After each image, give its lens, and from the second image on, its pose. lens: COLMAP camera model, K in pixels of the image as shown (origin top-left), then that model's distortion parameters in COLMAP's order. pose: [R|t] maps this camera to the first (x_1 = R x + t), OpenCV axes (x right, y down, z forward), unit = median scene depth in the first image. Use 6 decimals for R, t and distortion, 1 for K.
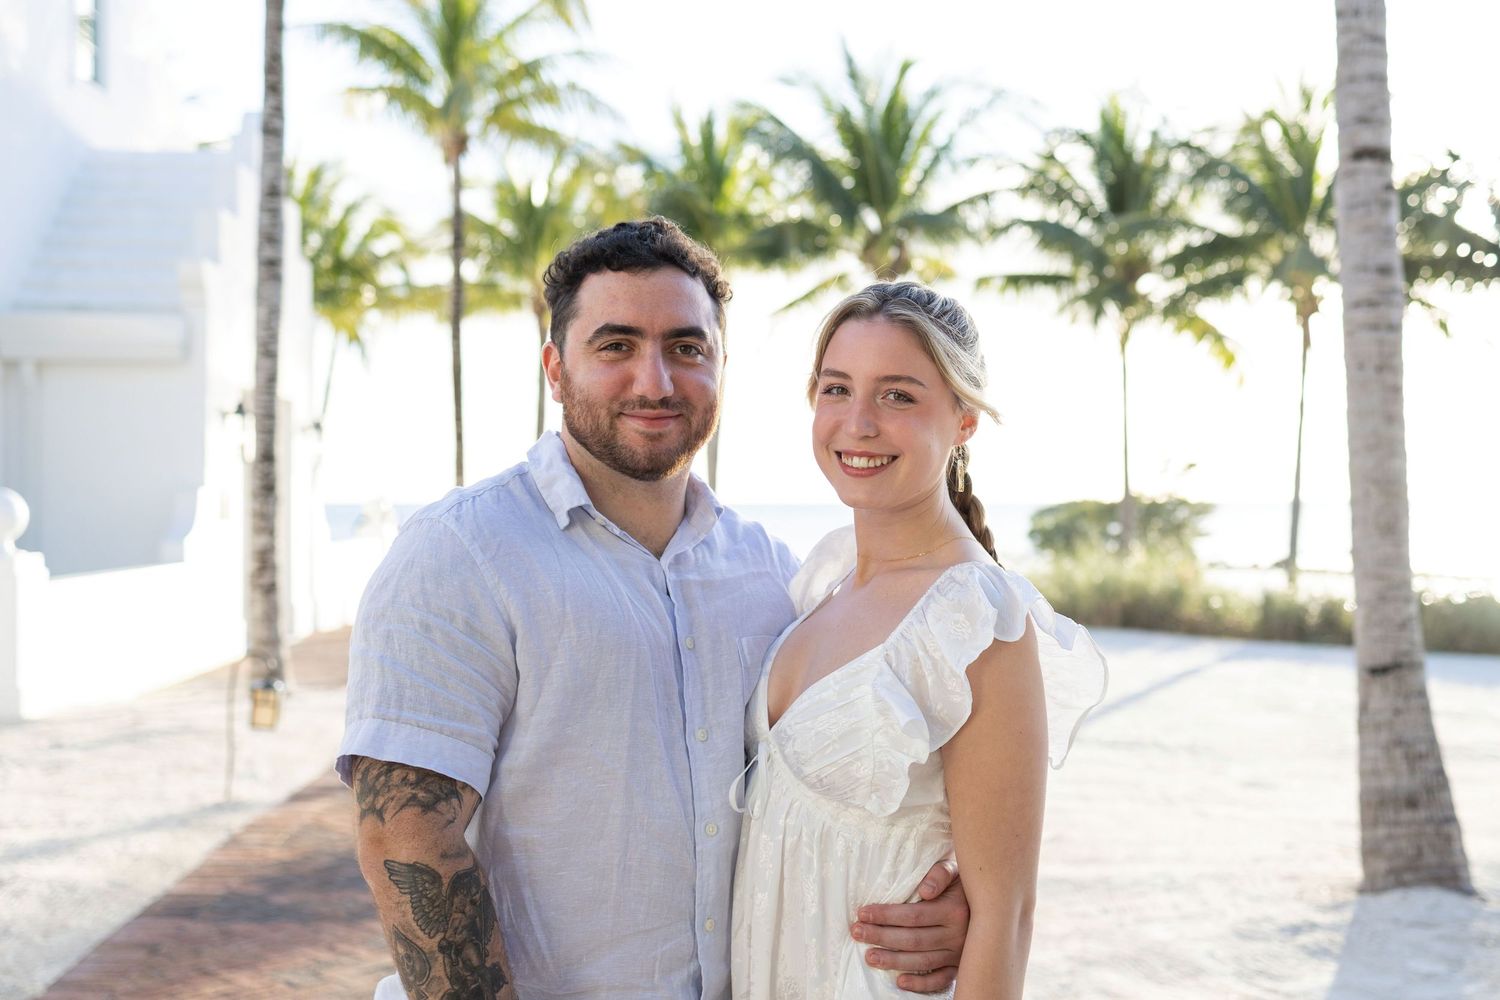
lens RADIAL K [[2425.6, 0, 813.5], [0, 2425.6, 499.8], [0, 0, 1]] dist [0.436966, -0.004167]
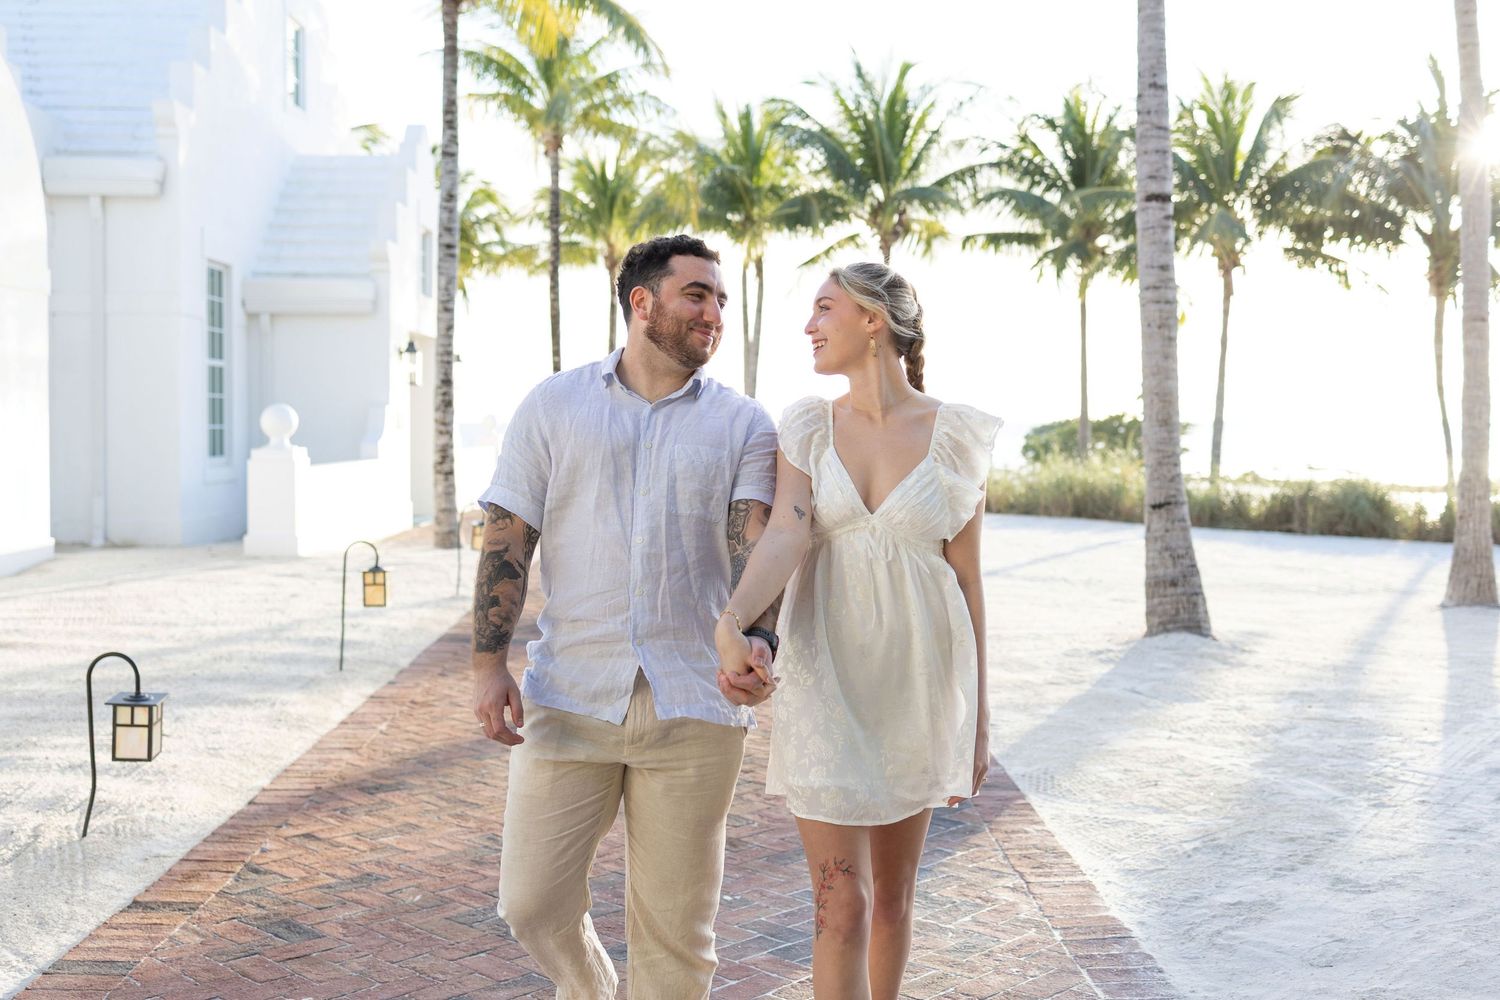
lens RADIAL K [[2431.1, 0, 750.0], [0, 2431.1, 500.0], [0, 0, 1]] dist [-0.013716, -0.008104]
pose [[0.999296, 0.000833, -0.037520, 0.005332], [0.000283, 0.999558, 0.029732, 0.006035], [0.037528, -0.029722, 0.998853, -0.256325]]
